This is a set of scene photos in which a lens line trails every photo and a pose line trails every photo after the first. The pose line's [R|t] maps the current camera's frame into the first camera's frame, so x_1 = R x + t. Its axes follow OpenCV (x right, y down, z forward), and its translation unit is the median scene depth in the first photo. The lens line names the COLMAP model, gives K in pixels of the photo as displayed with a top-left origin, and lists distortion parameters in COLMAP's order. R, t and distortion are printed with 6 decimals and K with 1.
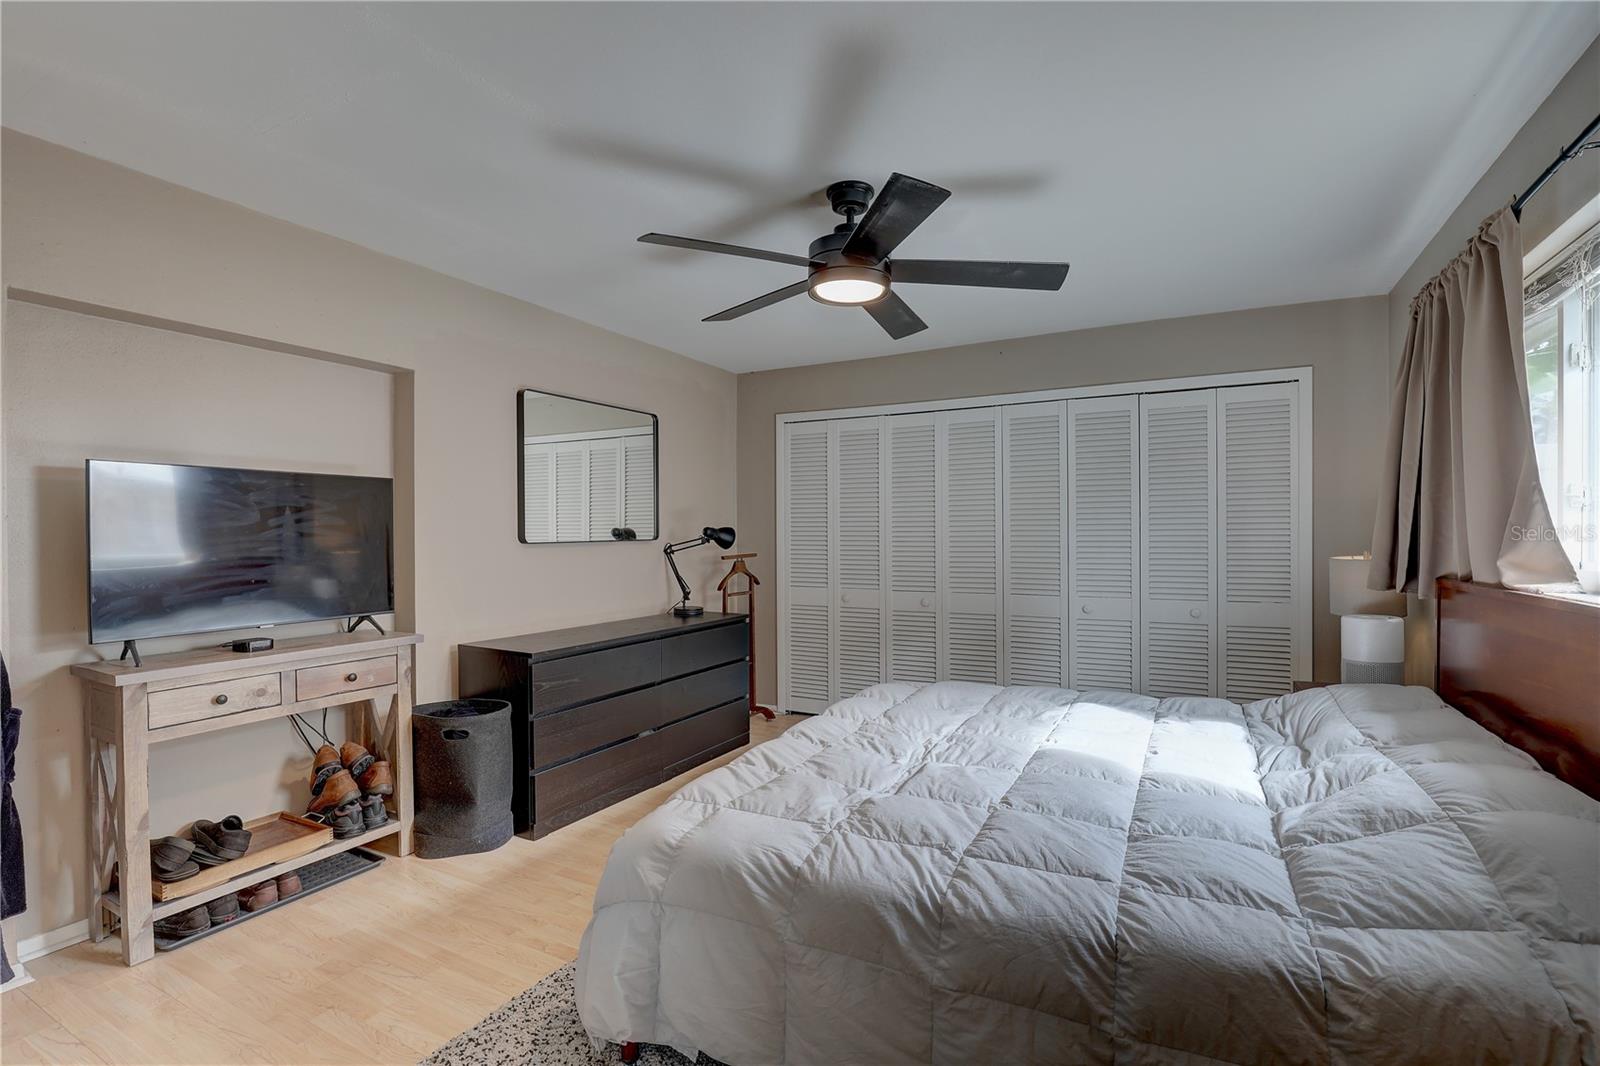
lens RADIAL K [[728.2, 0, 808.0], [0, 728.2, 538.6], [0, 0, 1]] dist [-0.032935, 0.004303]
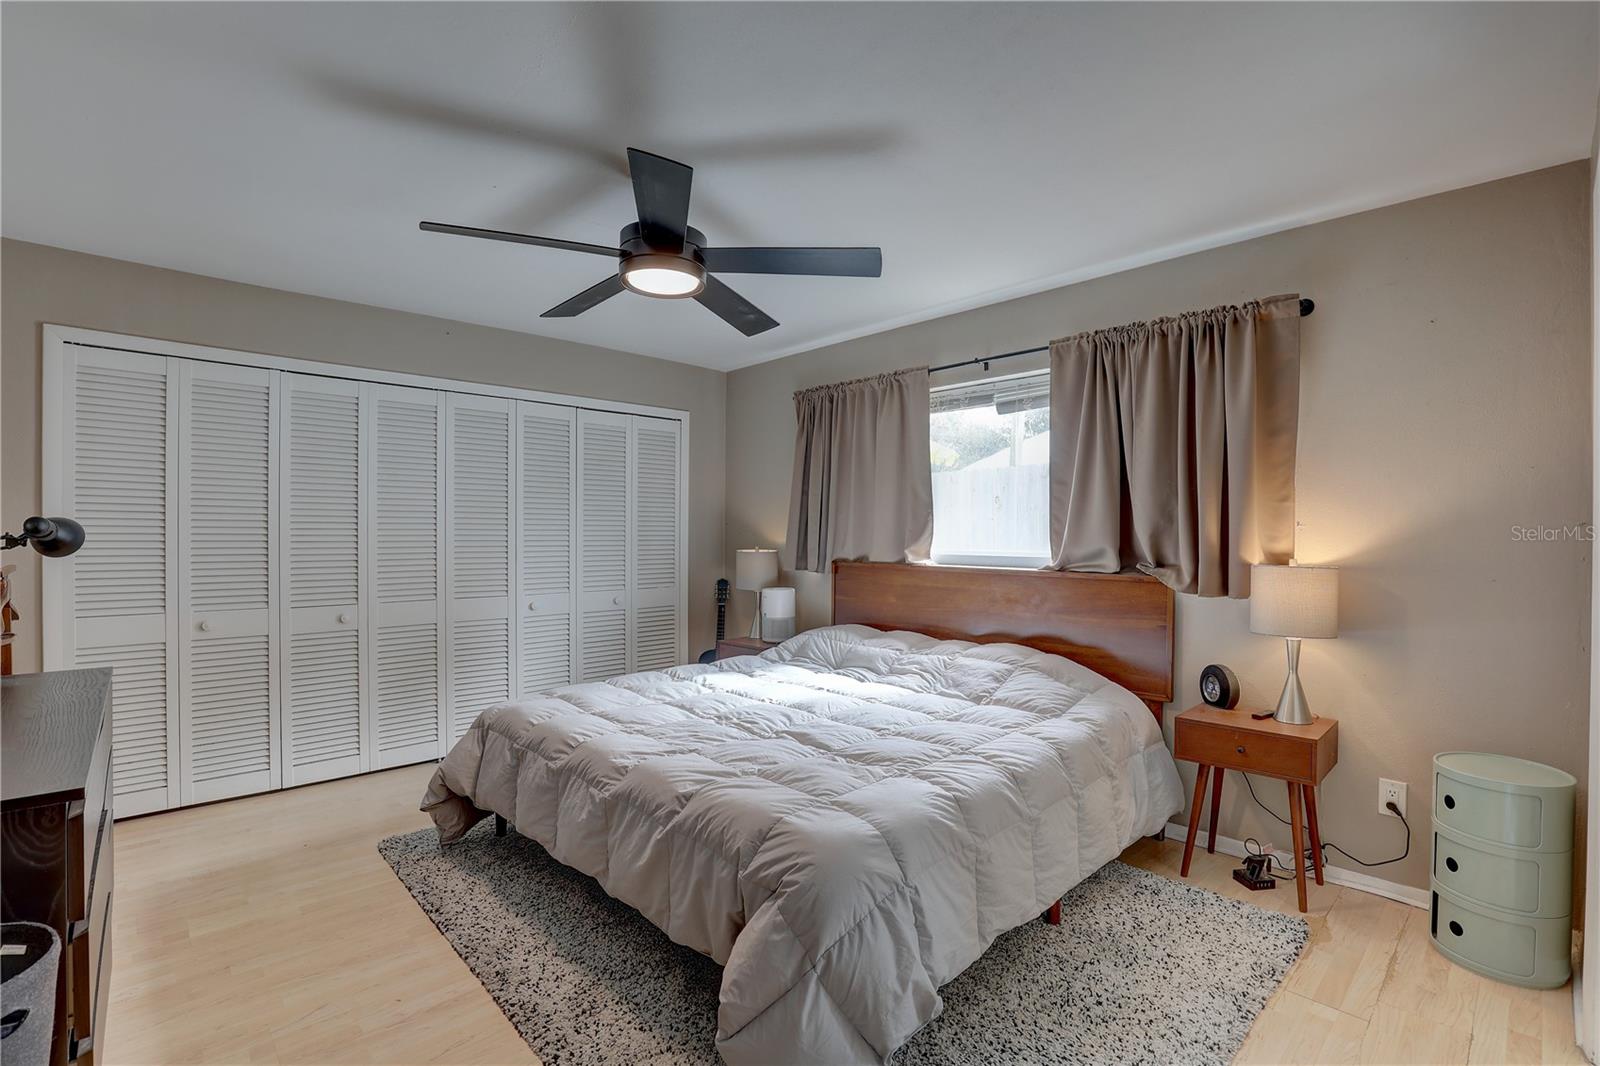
lens RADIAL K [[728.2, 0, 812.8], [0, 728.2, 532.0], [0, 0, 1]] dist [-0.032935, 0.004303]
pose [[0.317875, 0.008468, 0.948095, -0.529063], [-0.000472, 0.999961, -0.008773, 0.000646], [-0.948132, 0.002341, 0.317867, 0.335041]]
